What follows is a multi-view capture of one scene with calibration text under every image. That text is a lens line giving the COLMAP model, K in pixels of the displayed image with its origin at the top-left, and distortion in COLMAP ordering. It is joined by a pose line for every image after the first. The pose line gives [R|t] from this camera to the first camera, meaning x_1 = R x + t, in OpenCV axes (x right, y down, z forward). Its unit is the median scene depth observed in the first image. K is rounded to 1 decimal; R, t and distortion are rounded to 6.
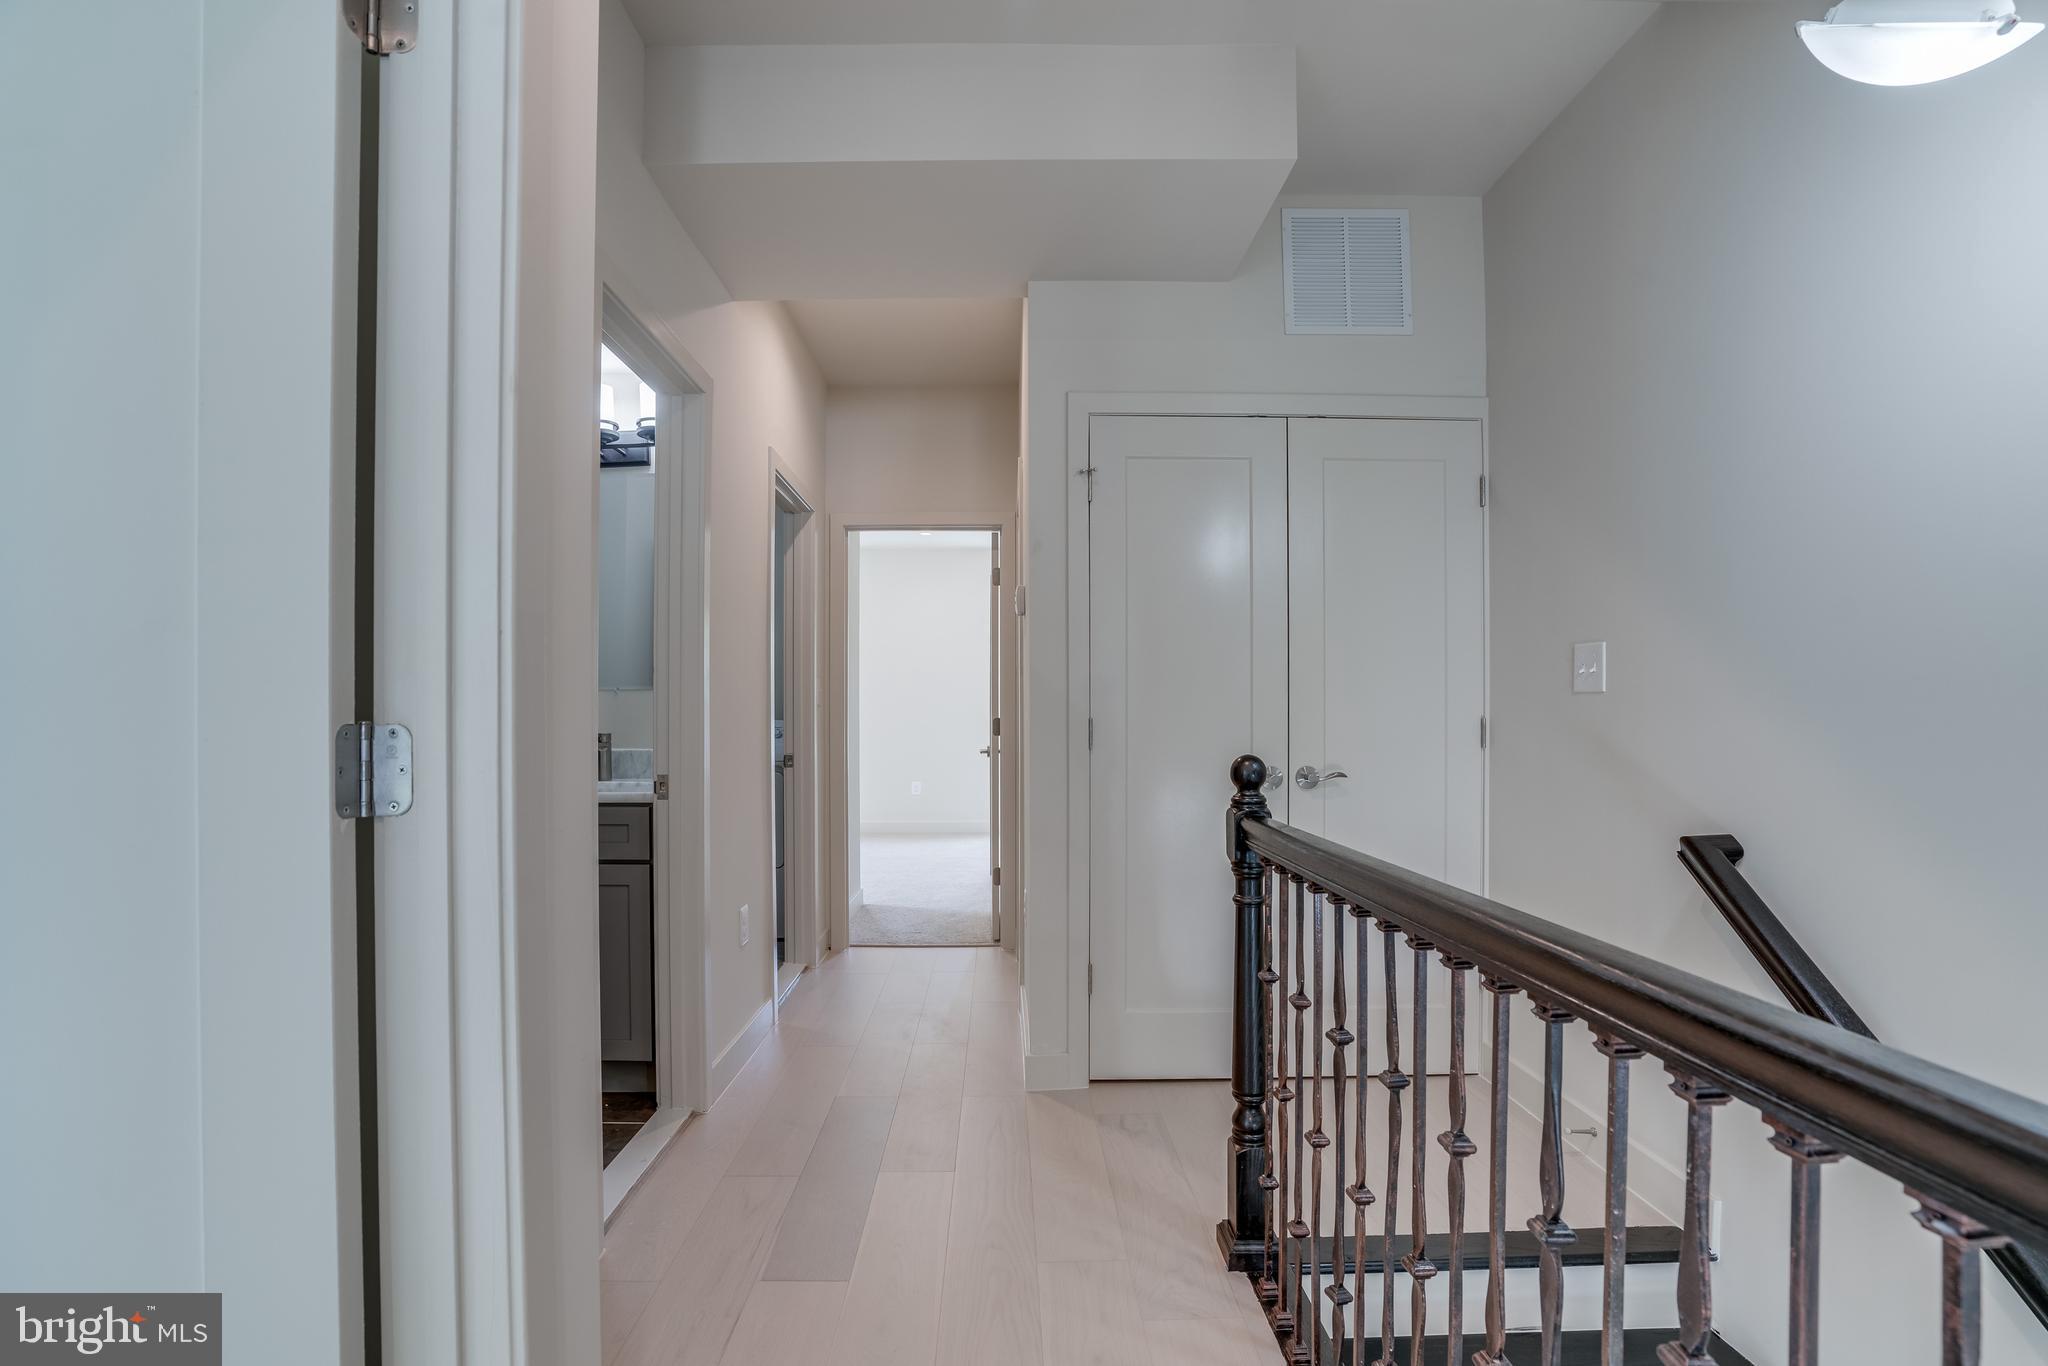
lens RADIAL K [[951.9, 0, 1027.3], [0, 951.9, 716.7], [0, 0, 1]] dist [-0.041501, 0.010353]
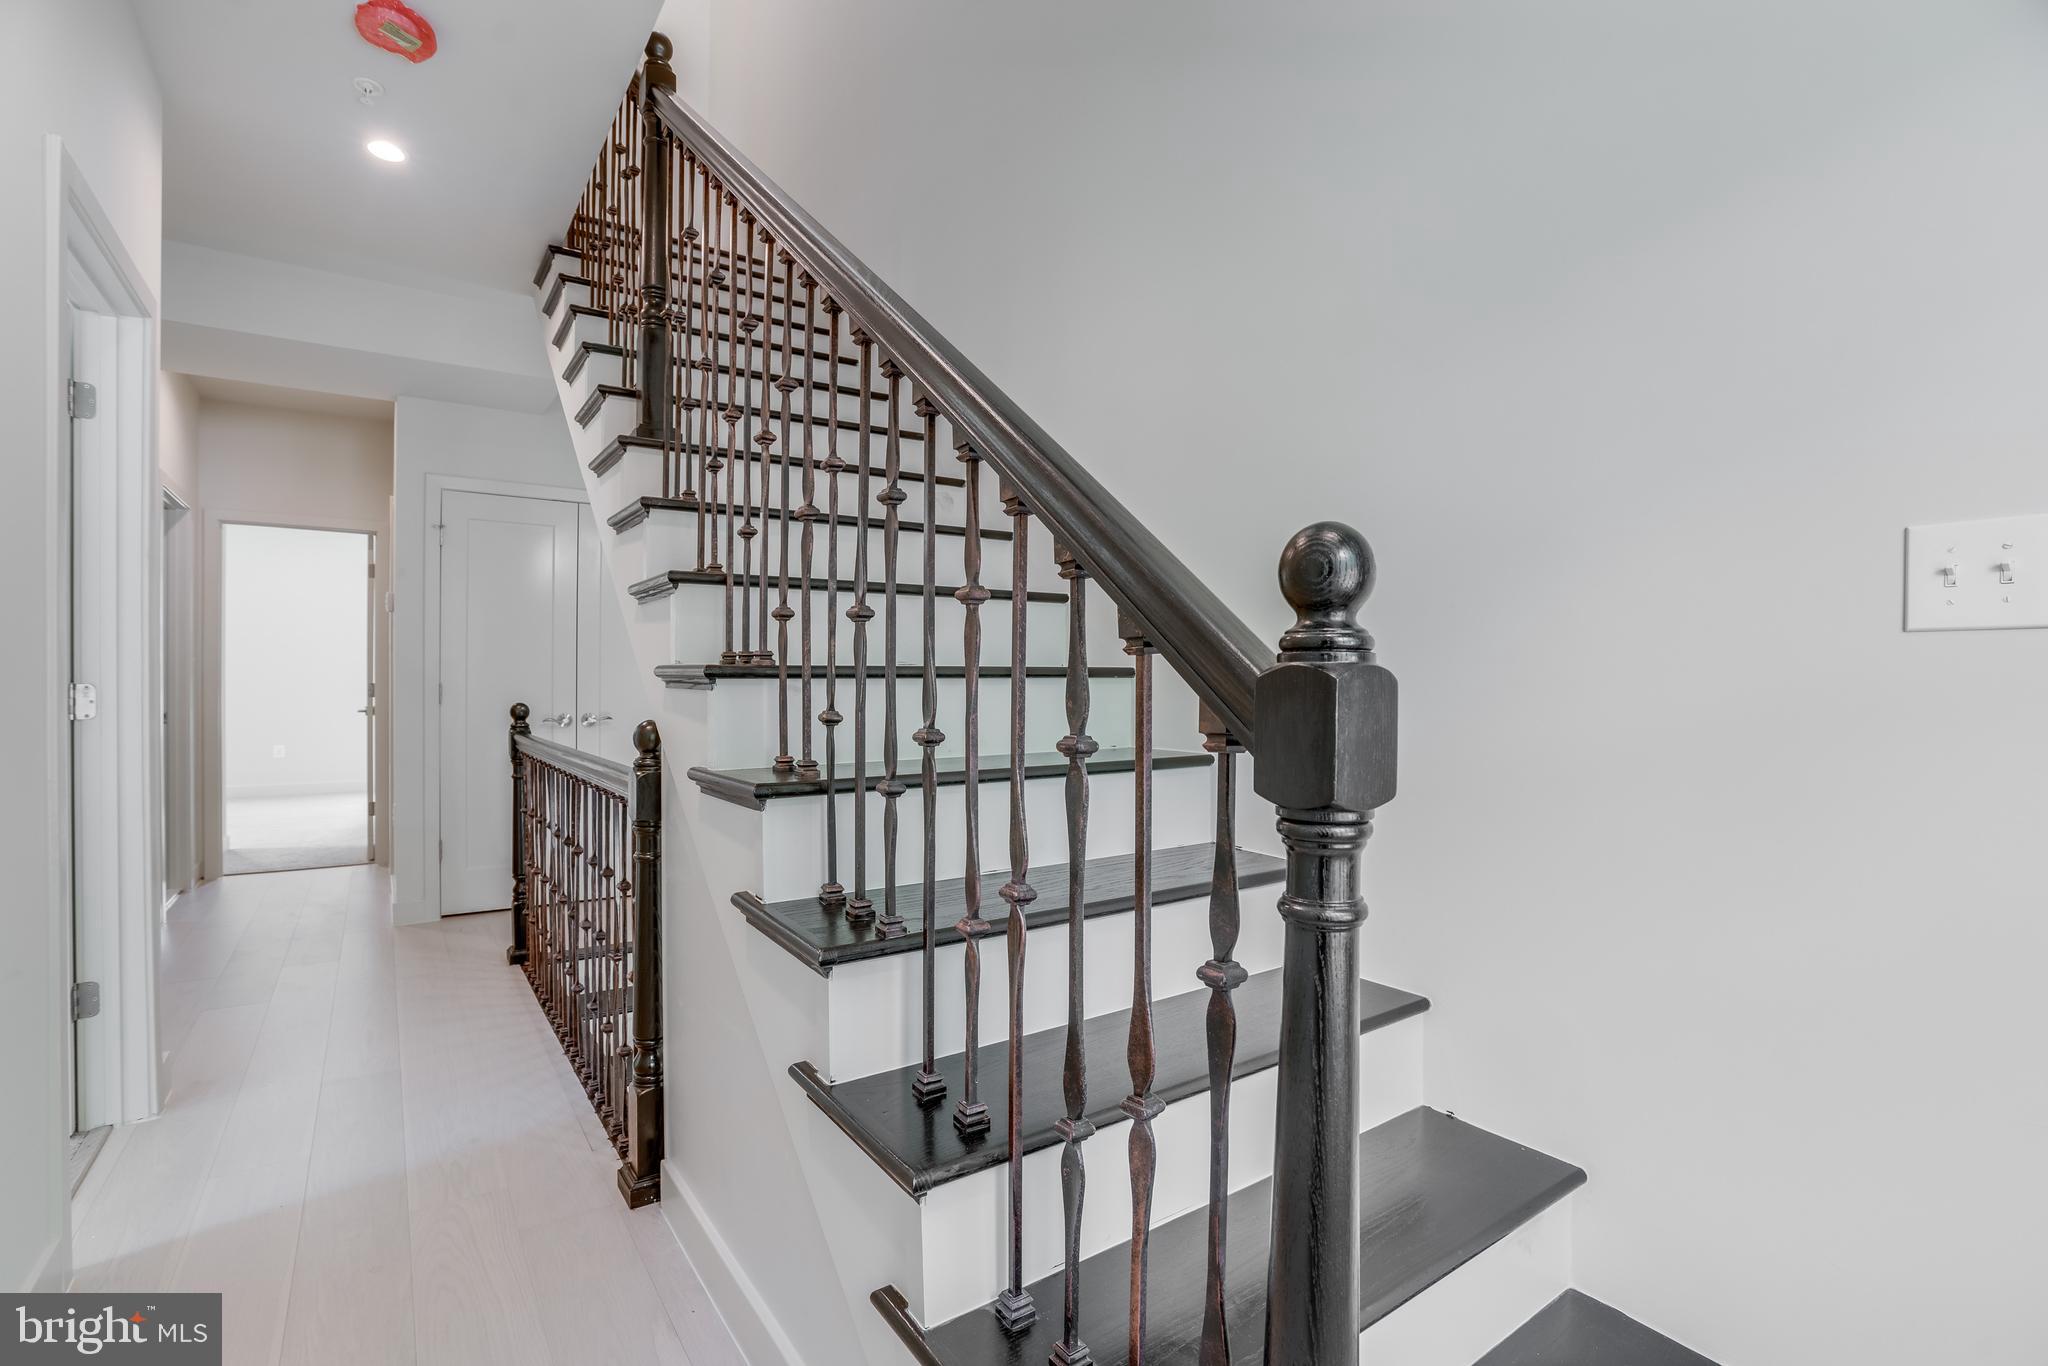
lens RADIAL K [[951.9, 0, 1035.5], [0, 951.9, 692.5], [0, 0, 1]] dist [-0.041501, 0.010353]
pose [[0.835350, 0.002829, 0.549711, 0.025566], [-0.007328, 0.999955, 0.005989, -0.000290], [-0.549669, -0.009031, 0.835334, -0.596556]]
